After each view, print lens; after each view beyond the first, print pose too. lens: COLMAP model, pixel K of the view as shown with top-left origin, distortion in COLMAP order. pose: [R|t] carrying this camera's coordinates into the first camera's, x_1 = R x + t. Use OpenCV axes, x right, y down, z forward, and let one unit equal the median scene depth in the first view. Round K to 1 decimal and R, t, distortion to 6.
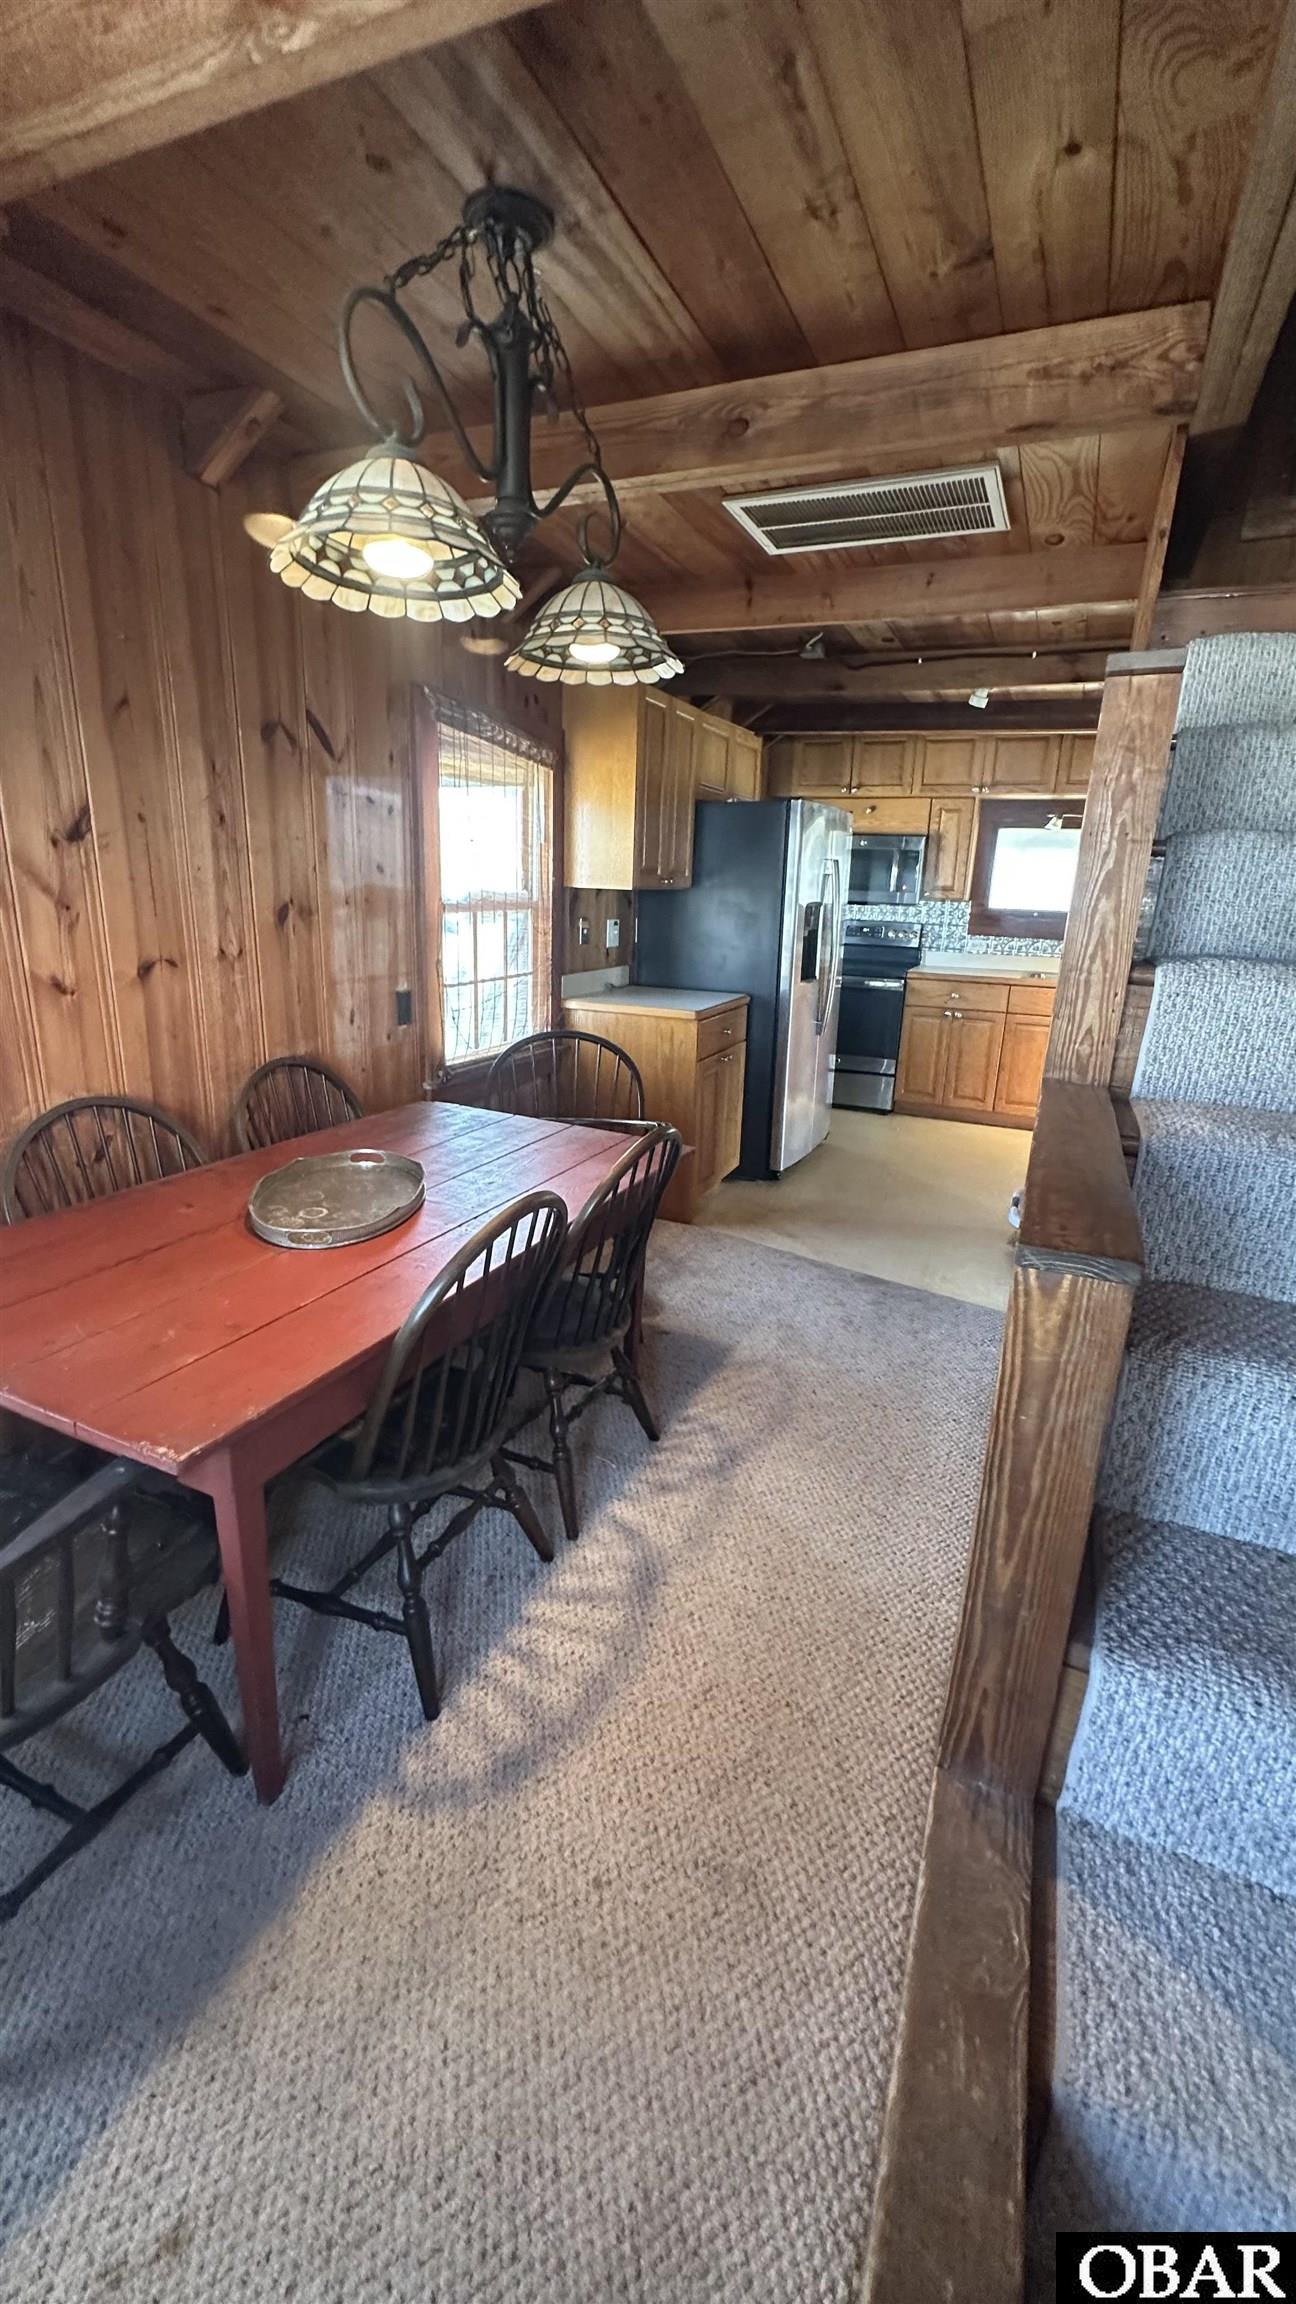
lens RADIAL K [[933.5, 0, 657.5], [0, 933.5, 1153.9], [0, 0, 1]] dist [-0.001852, -0.000051]
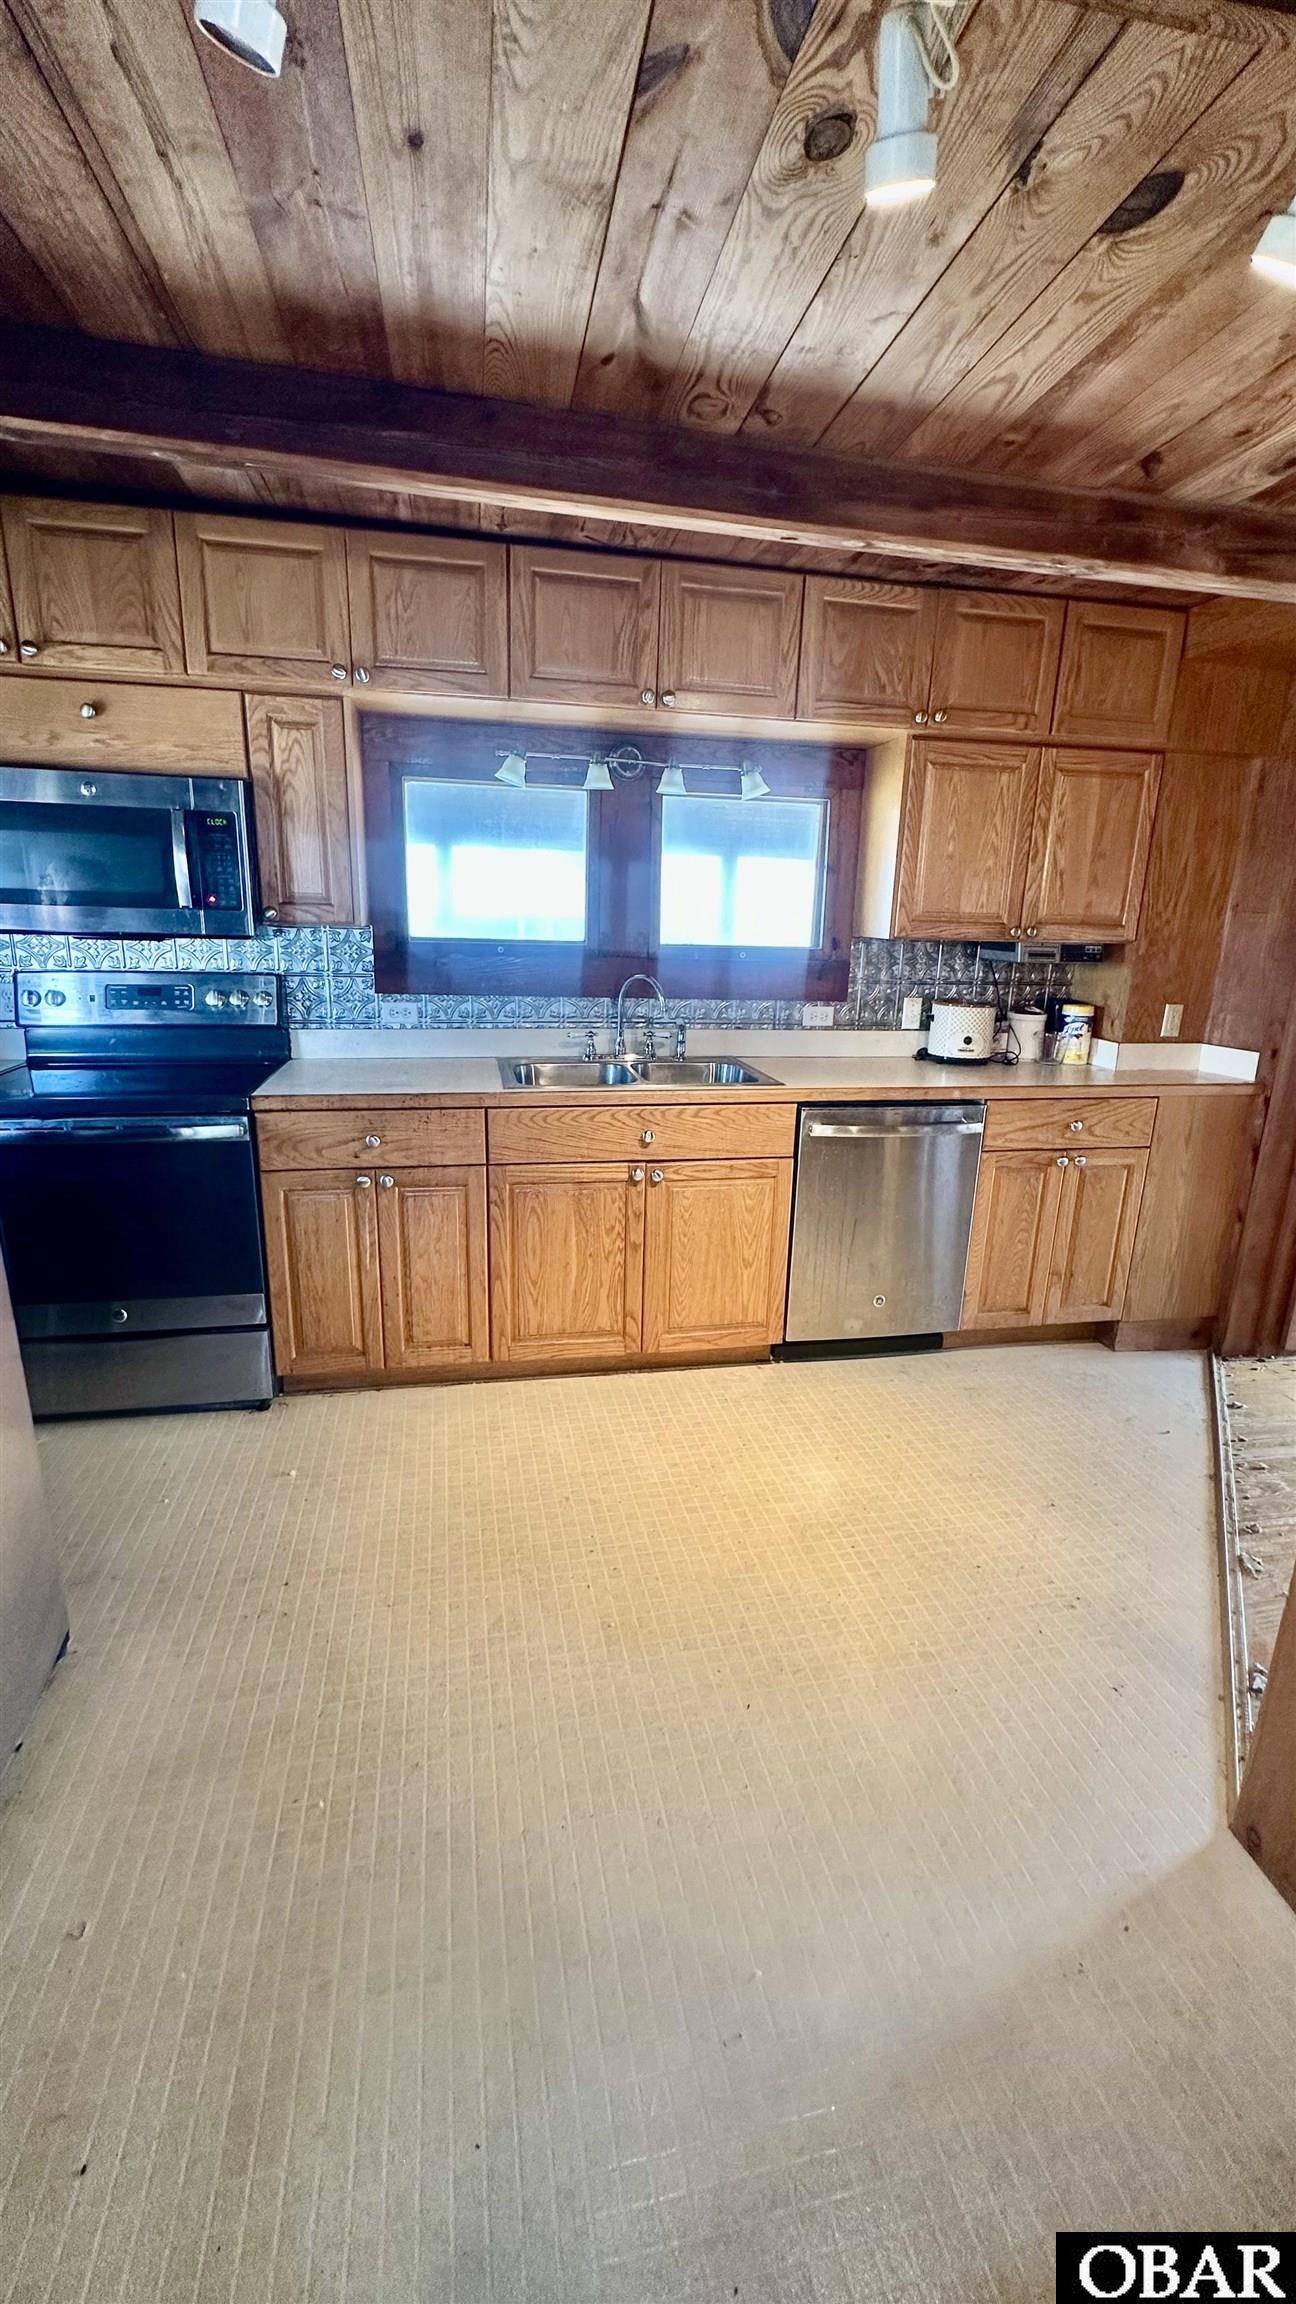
lens RADIAL K [[933.5, 0, 649.5], [0, 933.5, 1148.7], [0, 0, 1]] dist [-0.001852, -0.000051]
pose [[0.821603, -0.151426, 0.549580, 0.177841], [0.162608, 0.986275, 0.028655, -0.153431], [-0.546376, 0.065823, 0.834950, 0.545410]]
